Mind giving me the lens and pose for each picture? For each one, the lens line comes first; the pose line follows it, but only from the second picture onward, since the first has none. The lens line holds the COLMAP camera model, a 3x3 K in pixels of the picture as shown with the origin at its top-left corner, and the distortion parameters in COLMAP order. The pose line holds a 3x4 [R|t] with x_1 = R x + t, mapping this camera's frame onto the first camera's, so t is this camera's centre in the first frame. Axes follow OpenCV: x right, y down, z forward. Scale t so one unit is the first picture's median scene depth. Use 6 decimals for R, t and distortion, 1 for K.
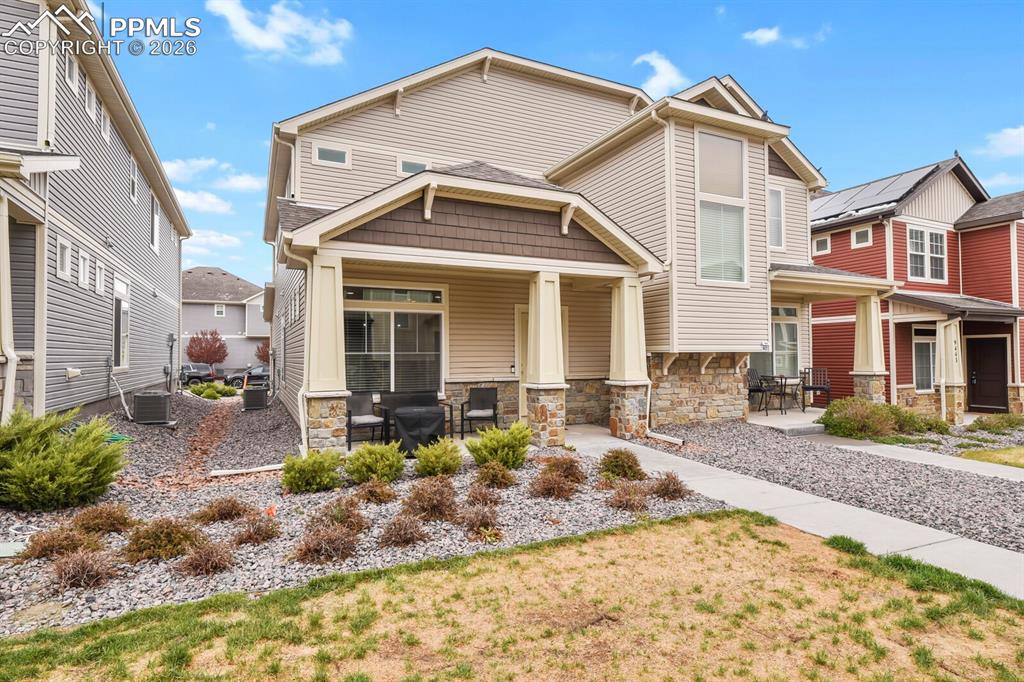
lens RADIAL K [[540.2, 0, 519.5], [0, 540.2, 339.2], [0, 0, 1]] dist [0.001864, -0.003172]
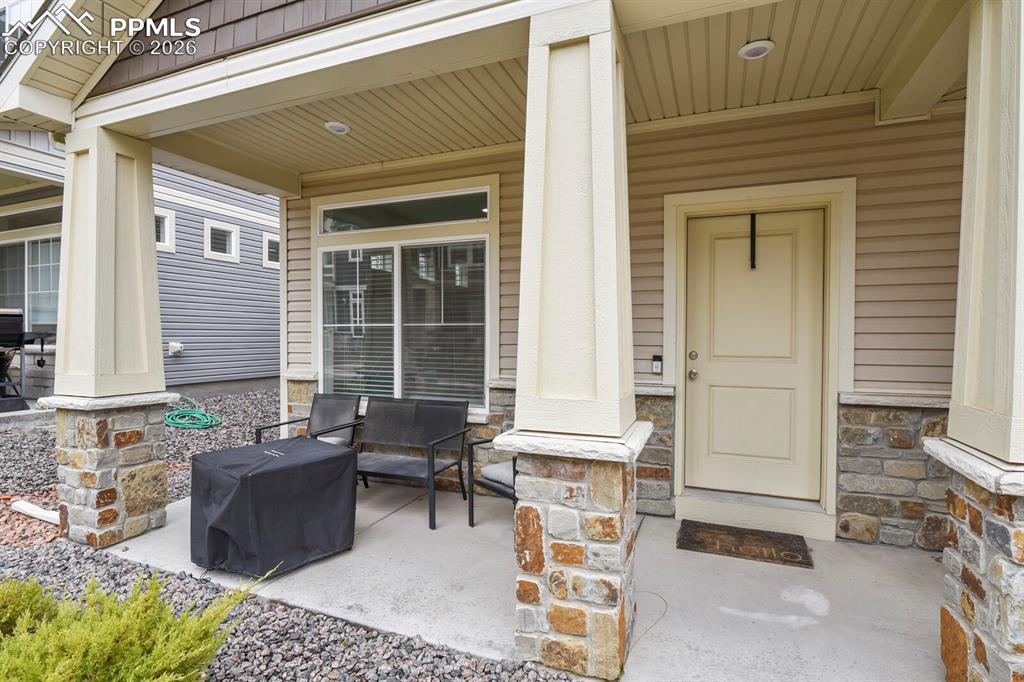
lens RADIAL K [[495.3, 0, 518.1], [0, 495.3, 342.1], [0, 0, 1]] dist [-0.006486, -0.005217]
pose [[0.672009, 0.017244, -0.740343, 0.204119], [0.016638, 0.999125, 0.038374, 0.026177], [0.740356, -0.038105, 0.671134, 0.761864]]
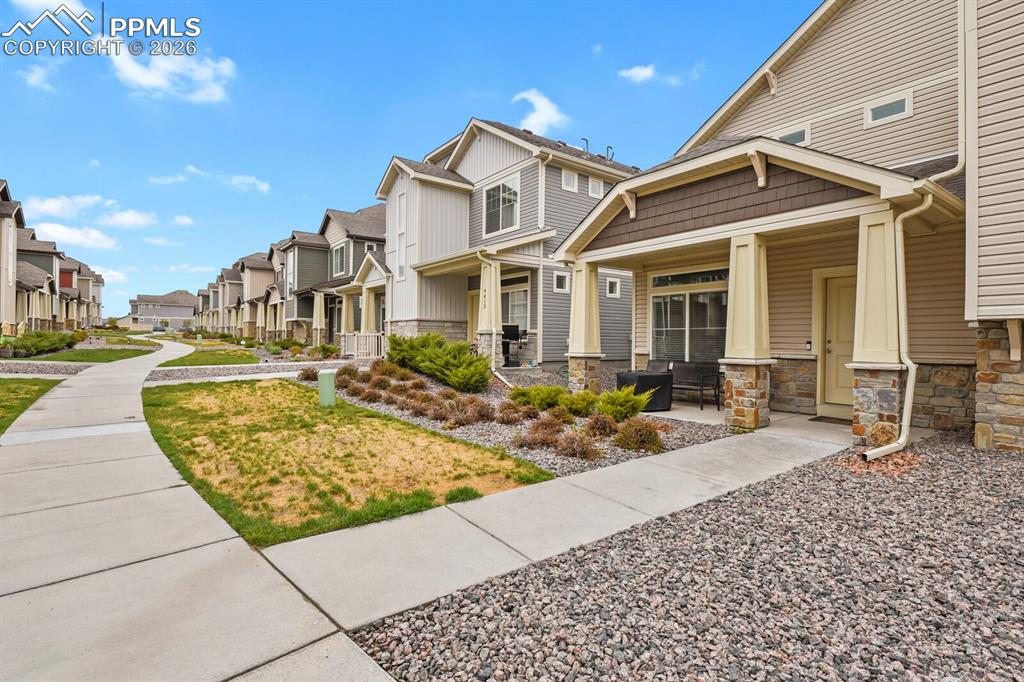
lens RADIAL K [[495.3, 0, 519.1], [0, 495.3, 340.0], [0, 0, 1]] dist [-0.006486, -0.005217]
pose [[0.186658, 0.004933, -0.982413, 0.747833], [0.019220, 0.999778, 0.008672, 0.033949], [0.982237, -0.020501, 0.186522, 0.443947]]
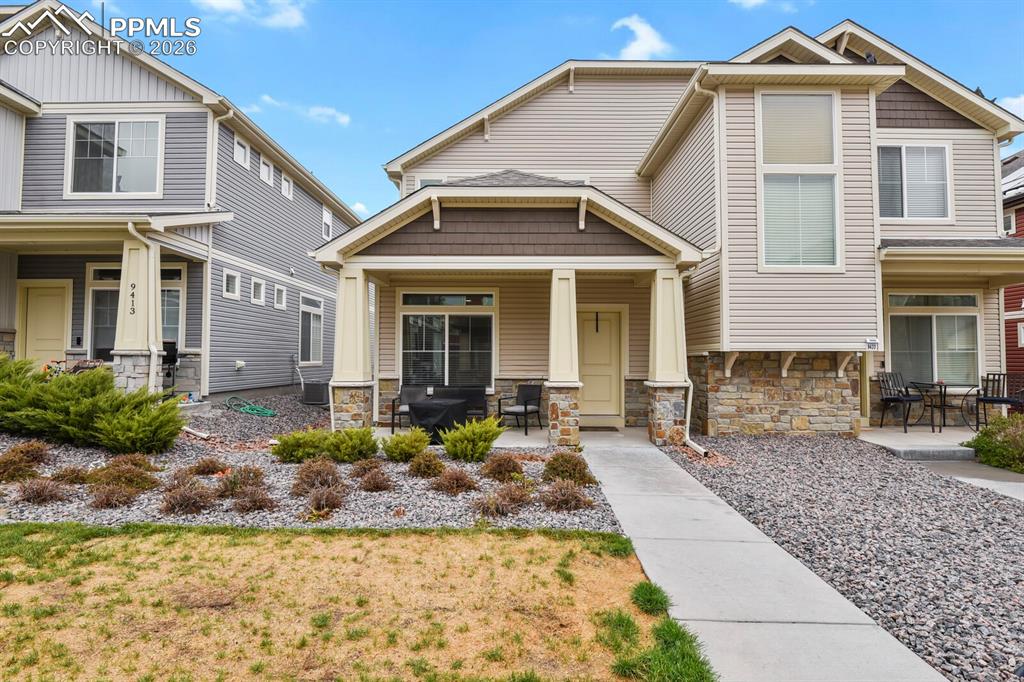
lens RADIAL K [[495.3, 0, 519.4], [0, 495.3, 338.6], [0, 0, 1]] dist [-0.006486, -0.005217]
pose [[0.898144, -0.009751, -0.439594, 0.355718], [0.005669, 0.999928, -0.010599, 0.011308], [0.439665, 0.007027, 0.898134, 0.138949]]
